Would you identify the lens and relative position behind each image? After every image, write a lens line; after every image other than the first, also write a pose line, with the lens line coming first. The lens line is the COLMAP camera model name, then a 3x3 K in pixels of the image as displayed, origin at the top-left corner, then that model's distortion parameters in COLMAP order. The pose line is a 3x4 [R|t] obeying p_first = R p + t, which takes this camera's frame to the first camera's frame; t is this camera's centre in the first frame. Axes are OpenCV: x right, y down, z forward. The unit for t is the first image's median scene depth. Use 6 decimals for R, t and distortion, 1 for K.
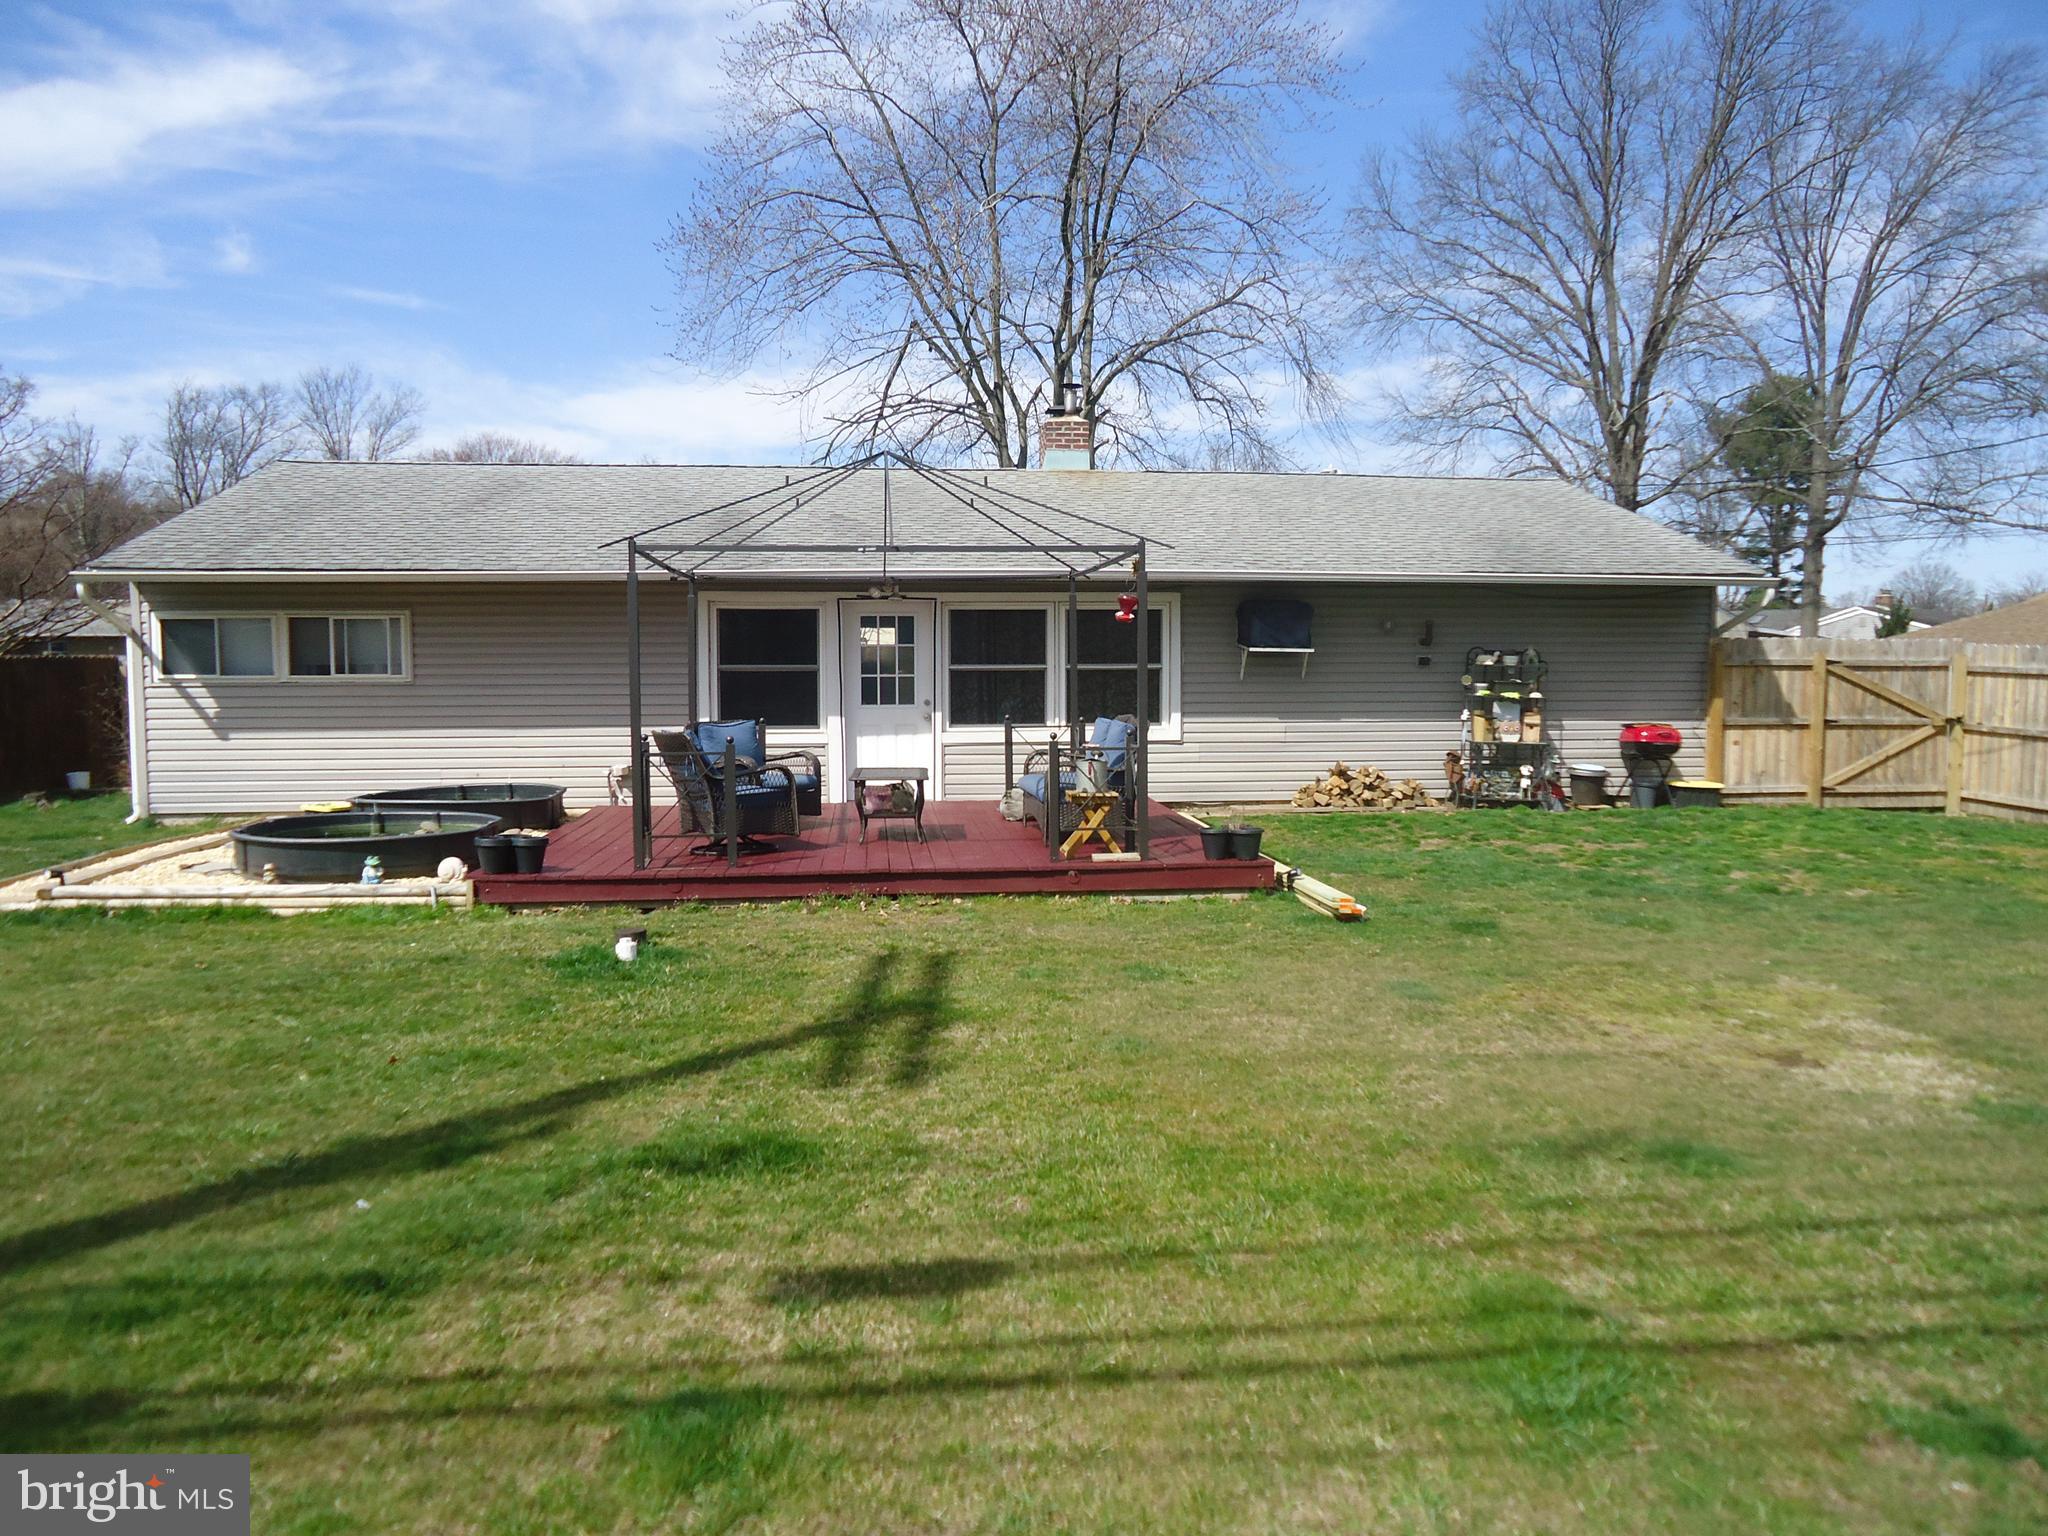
lens RADIAL K [[1487.7, 0, 1024.0], [0, 1487.7, 768.0], [0, 0, 1]] dist [-0.001959, -0.000381]
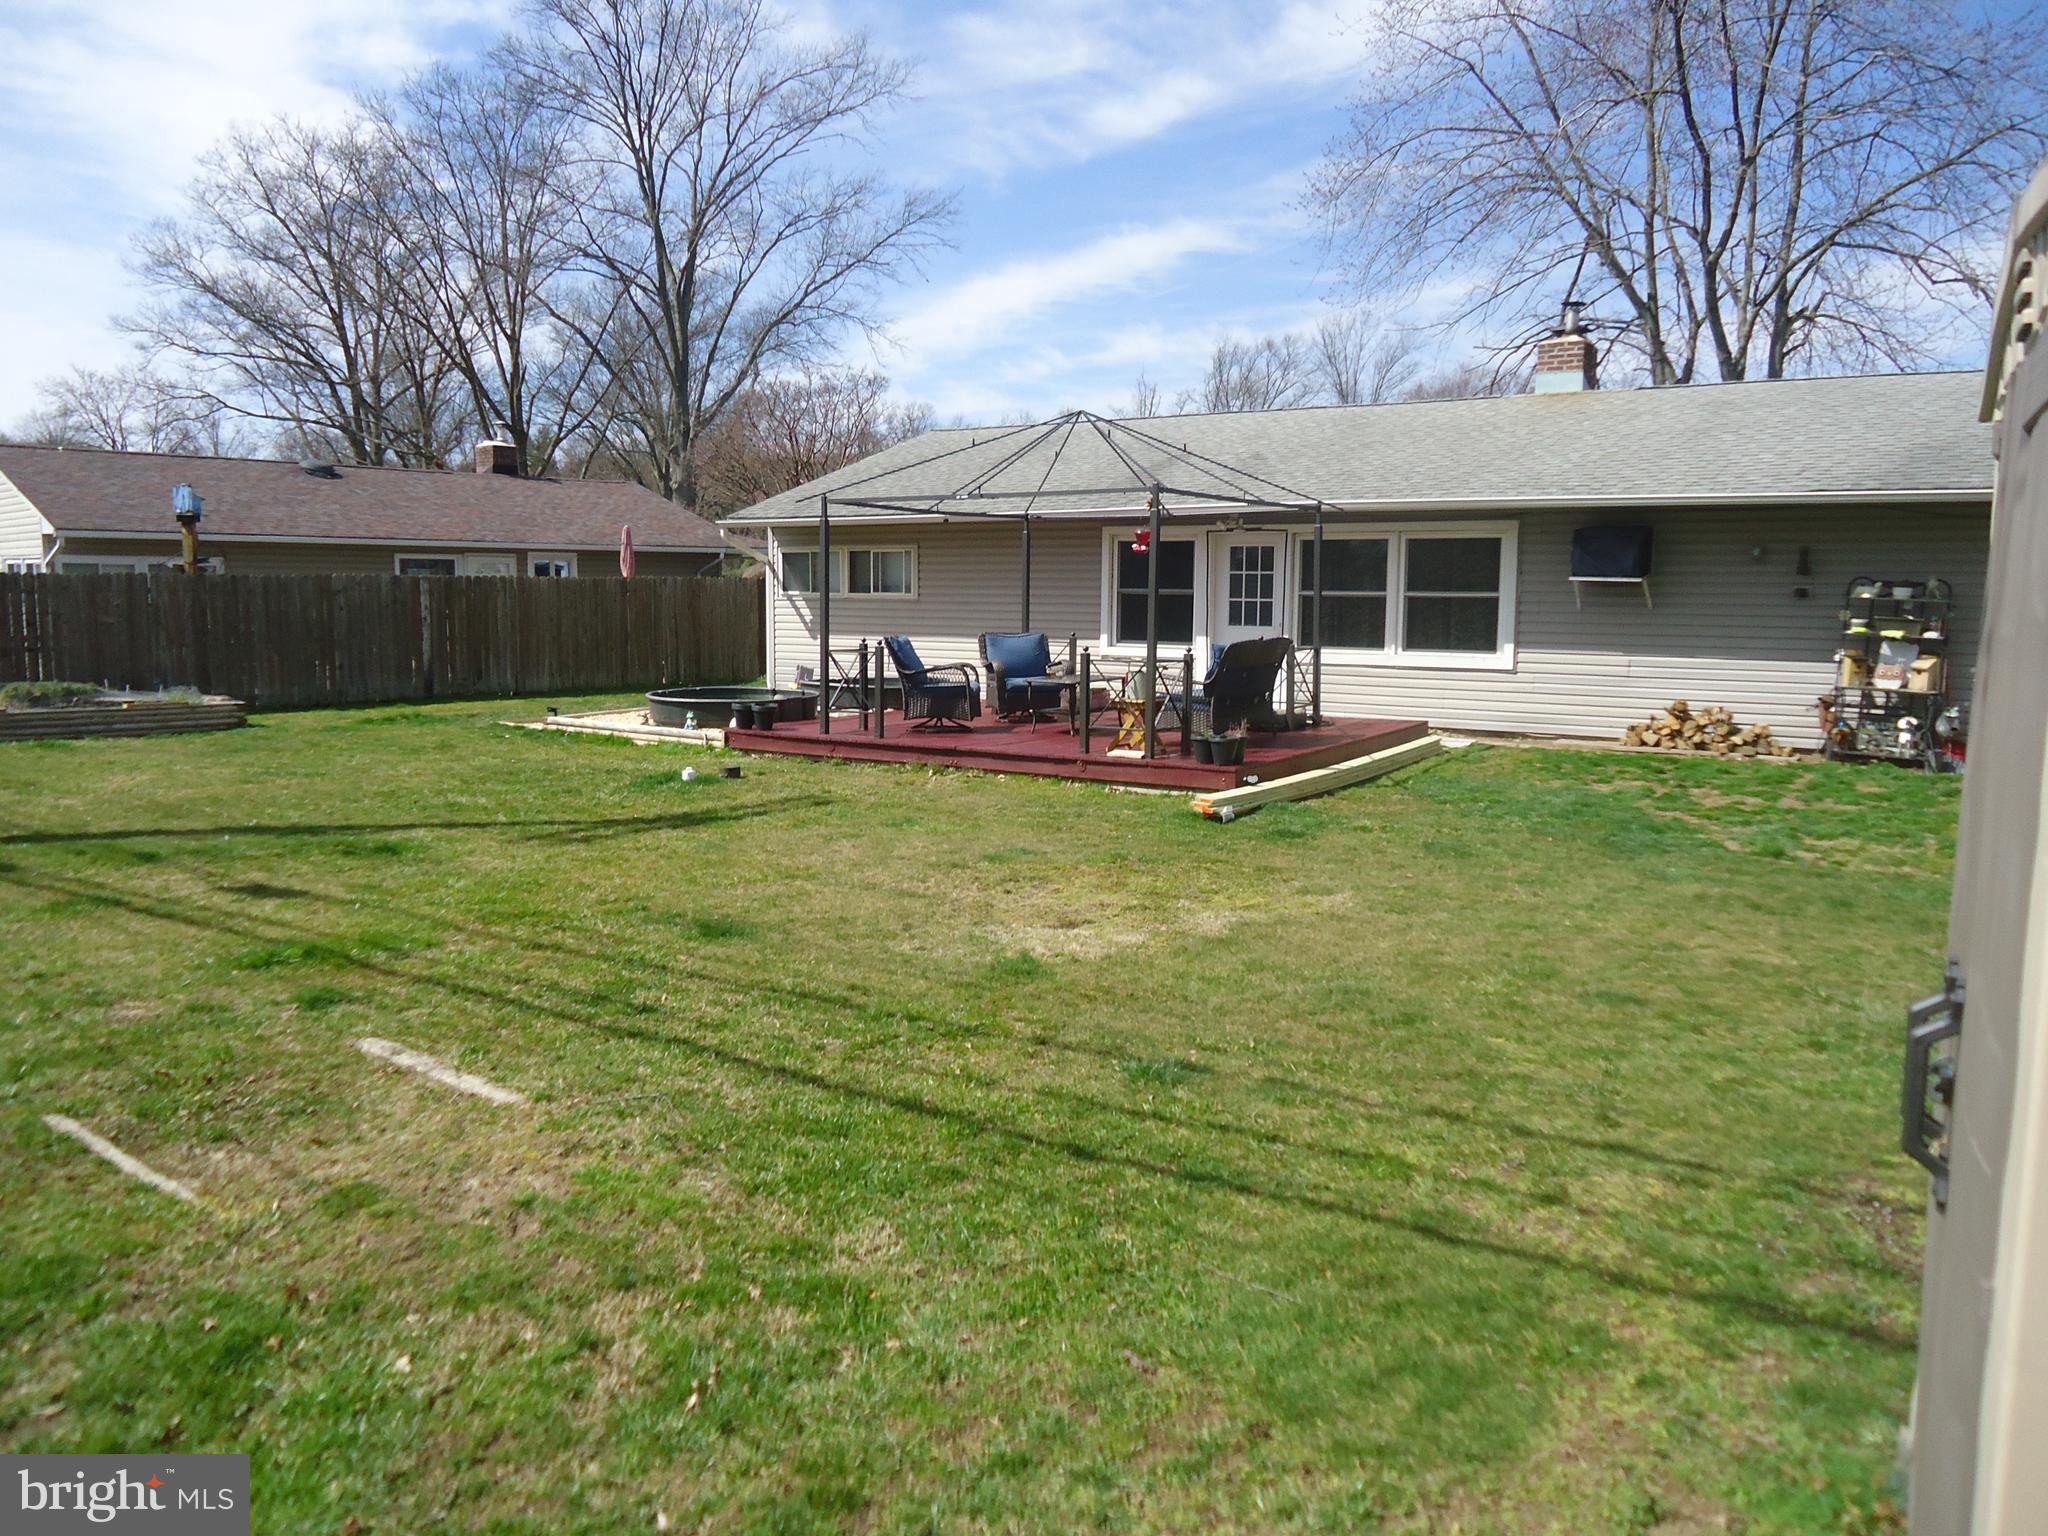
lens RADIAL K [[1487.7, 0, 1024.0], [0, 1487.7, 768.0], [0, 0, 1]] dist [-0.001959, -0.000381]
pose [[0.775853, 0.085246, -0.625128, 0.483095], [-0.054127, 0.996170, 0.068665, -0.003746], [0.628587, -0.019438, 0.777496, 0.020491]]
